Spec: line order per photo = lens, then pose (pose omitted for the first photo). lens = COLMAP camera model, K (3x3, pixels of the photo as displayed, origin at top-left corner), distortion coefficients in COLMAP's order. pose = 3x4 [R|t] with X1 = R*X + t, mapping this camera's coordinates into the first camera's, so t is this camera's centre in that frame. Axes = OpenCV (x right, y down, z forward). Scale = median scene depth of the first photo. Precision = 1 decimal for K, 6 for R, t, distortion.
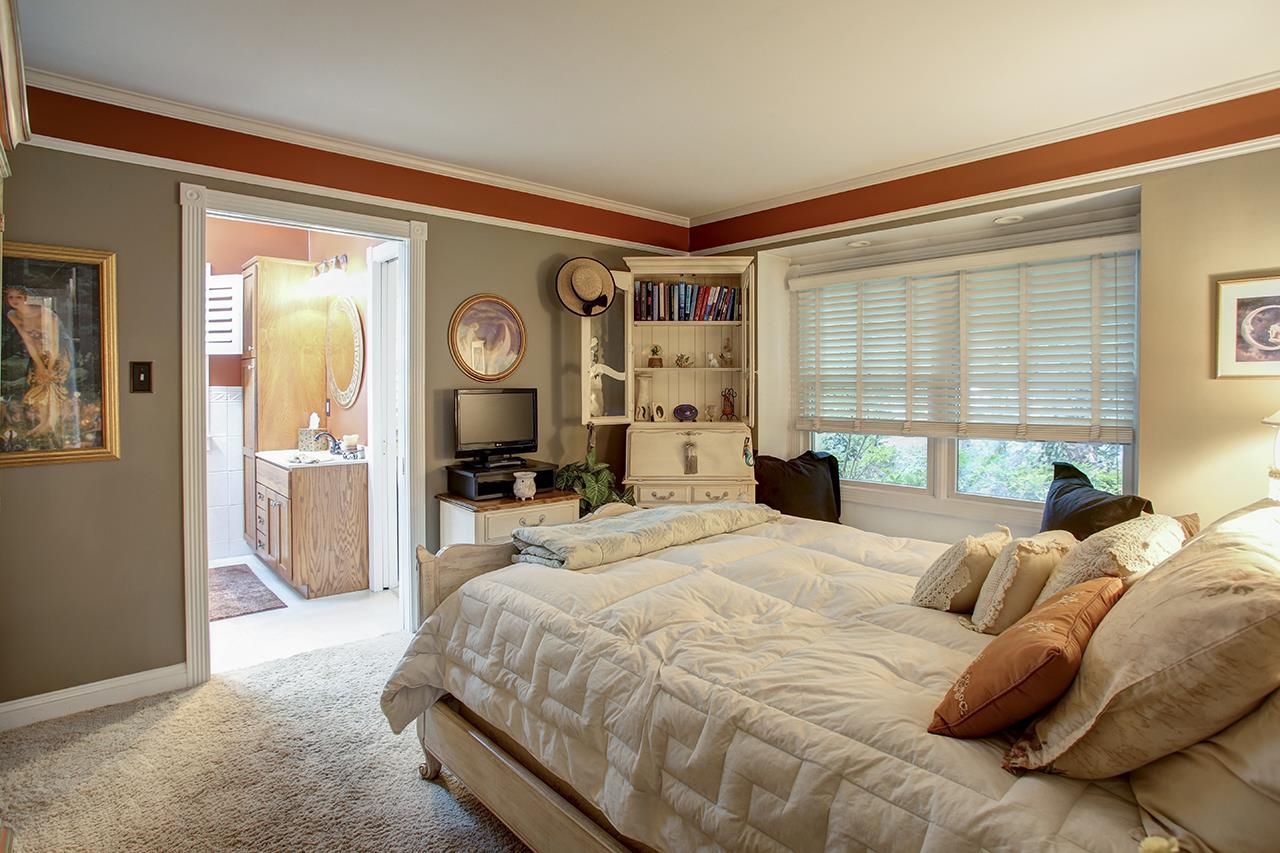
lens RADIAL K [[691.2, 0, 641.7], [0, 691.2, 392.3], [0, 0, 1]] dist [-0.058012, 0.000458]
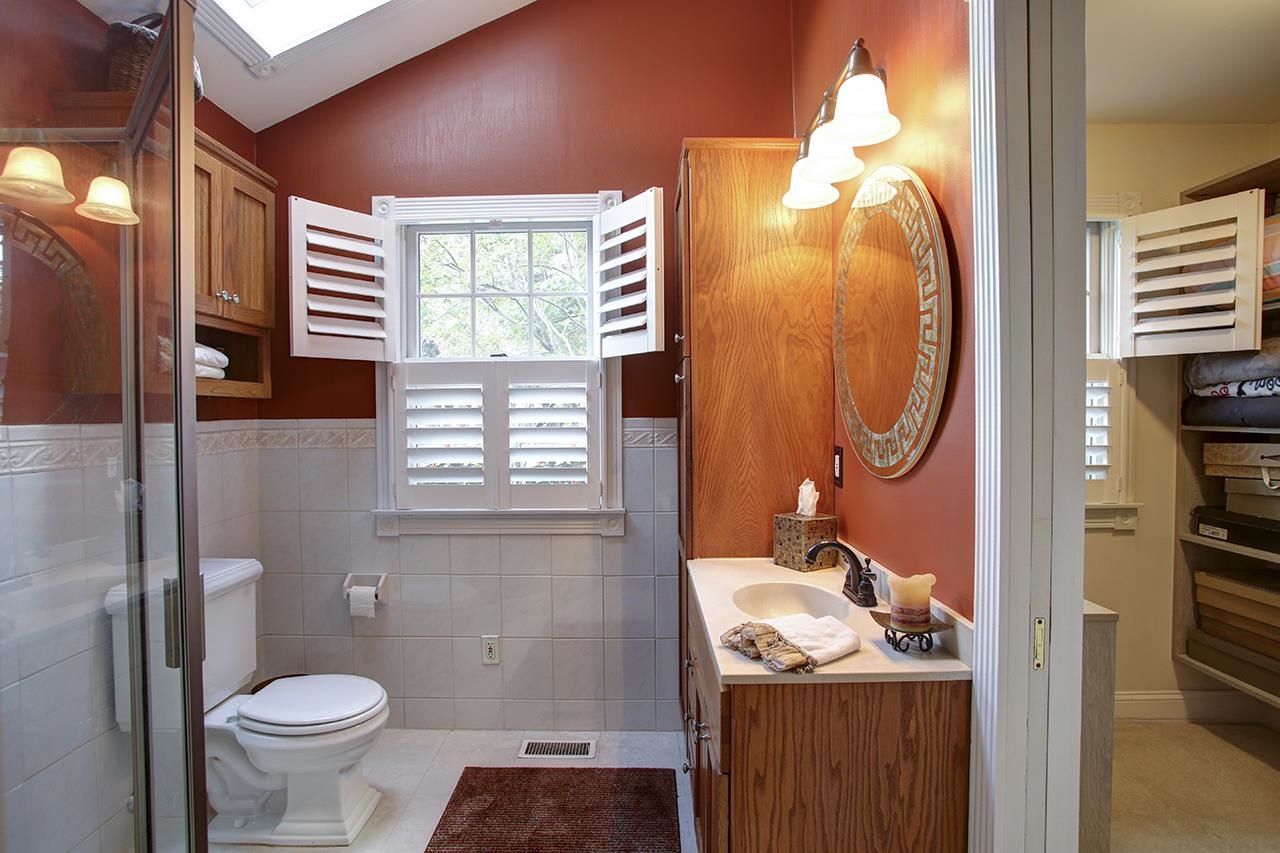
lens RADIAL K [[661.8, 0, 616.1], [0, 661.8, 425.1], [0, 0, 1]] dist [-0.085593, 0.029209]
pose [[0.737439, 0.005765, -0.675389, -0.296255], [0.003144, 0.999923, 0.011968, -0.009785], [0.675406, -0.010949, 0.737365, 0.627637]]
